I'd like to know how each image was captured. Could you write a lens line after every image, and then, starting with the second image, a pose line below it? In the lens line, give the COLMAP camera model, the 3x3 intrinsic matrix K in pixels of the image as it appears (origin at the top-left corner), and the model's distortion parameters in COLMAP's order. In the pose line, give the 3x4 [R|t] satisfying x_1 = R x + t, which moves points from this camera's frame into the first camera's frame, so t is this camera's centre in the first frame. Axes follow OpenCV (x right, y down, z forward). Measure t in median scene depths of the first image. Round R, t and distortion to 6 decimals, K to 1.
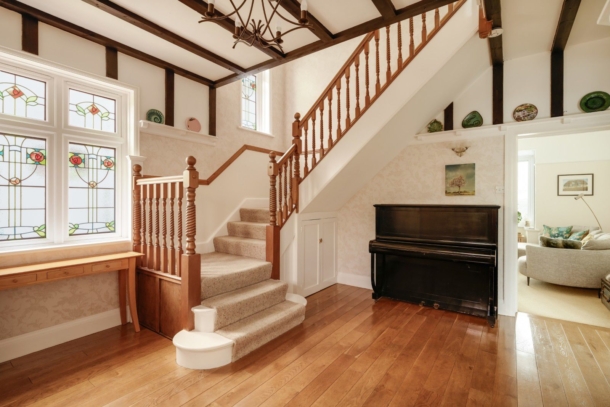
lens RADIAL K [[288.7, 0, 305.0], [0, 288.7, 203.5], [0, 0, 1]] dist [0.000563, 0.000132]
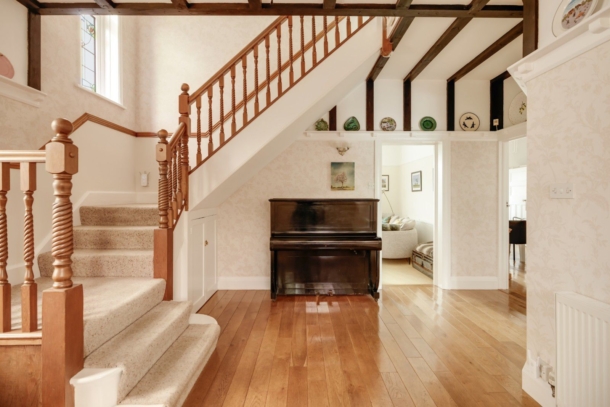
lens RADIAL K [[293.3, 0, 306.2], [0, 293.3, 198.3], [0, 0, 1]] dist [0.000246, 0.000414]
pose [[0.806215, -0.007776, 0.591572, -0.246357], [0.006700, 0.999970, 0.004013, -0.002359], [-0.591585, 0.000728, 0.806242, 0.165380]]
